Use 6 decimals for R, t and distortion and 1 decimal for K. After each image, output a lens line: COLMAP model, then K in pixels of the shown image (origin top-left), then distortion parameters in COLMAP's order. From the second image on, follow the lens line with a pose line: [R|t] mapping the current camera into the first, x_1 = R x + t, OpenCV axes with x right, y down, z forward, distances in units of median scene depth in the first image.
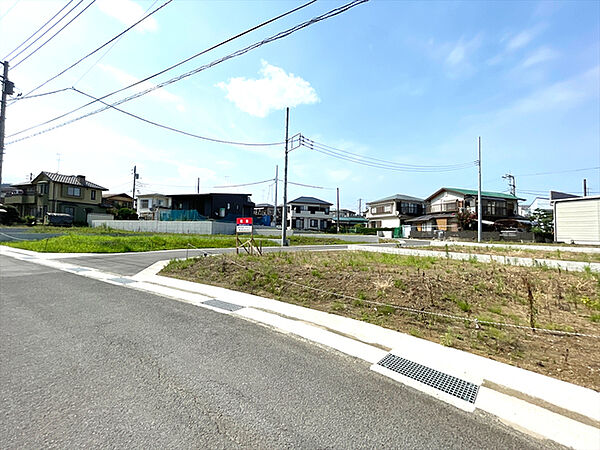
lens RADIAL K [[243.9, 0, 298.9], [0, 243.9, 223.6], [0, 0, 1]] dist [-0.001993, -0.000165]
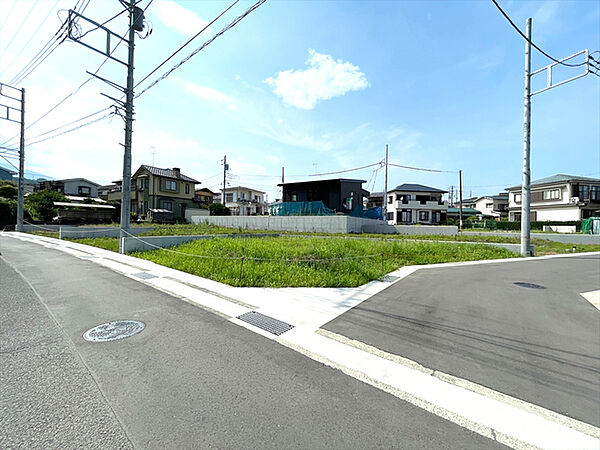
lens RADIAL K [[243.9, 0, 298.2], [0, 243.9, 223.5], [0, 0, 1]] dist [-0.001993, -0.000165]
pose [[0.982367, -0.008376, -0.186777, -0.203765], [0.013597, 0.999551, 0.026694, -0.003847], [0.186469, -0.028763, 0.982040, 0.130553]]
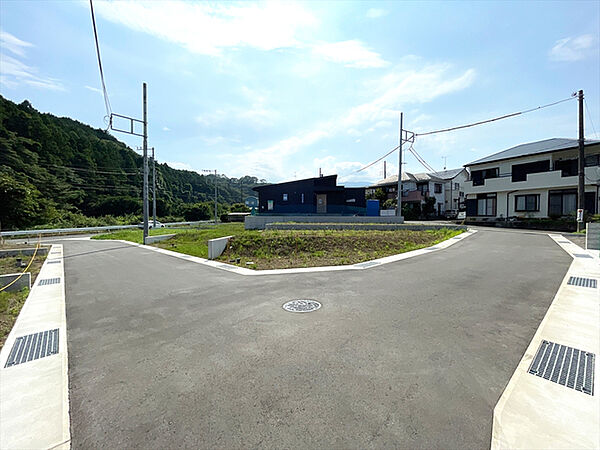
lens RADIAL K [[243.9, 0, 300.6], [0, 243.9, 224.3], [0, 0, 1]] dist [-0.001993, -0.000165]
pose [[0.216625, 0.000069, -0.976255, 0.393687], [0.040661, 0.999132, 0.009093, 0.015005], [0.975408, -0.041665, 0.216434, 0.550298]]
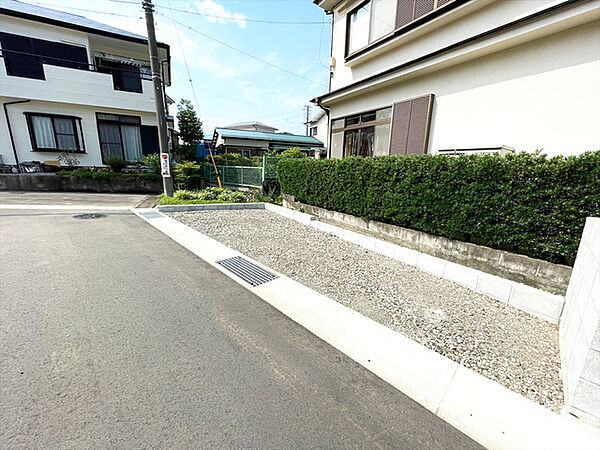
lens RADIAL K [[243.9, 0, 299.0], [0, 243.9, 225.3], [0, 0, 1]] dist [-0.001993, -0.000165]
pose [[0.985461, -0.036749, 0.165881, 0.224327], [-0.008343, 0.964684, 0.263277, 0.016309], [-0.169698, -0.260833, 0.950352, 0.785714]]
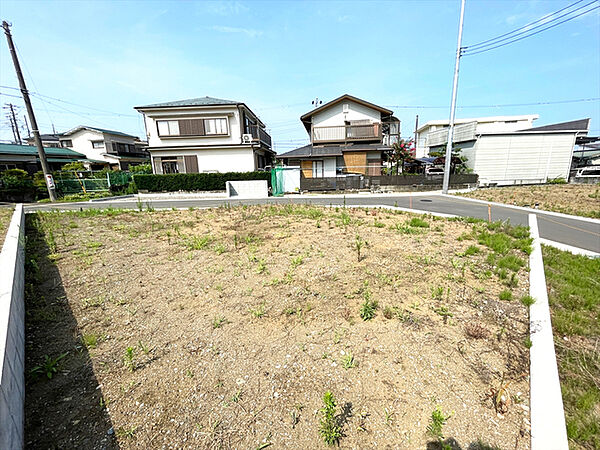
lens RADIAL K [[243.9, 0, 301.9], [0, 243.9, 225.8], [0, 0, 1]] dist [-0.001993, -0.000165]
pose [[0.370403, -0.244519, 0.896109, -0.001883], [0.001018, 0.964836, 0.262851, -0.004201], [-0.928870, -0.096449, 0.357627, 0.593825]]
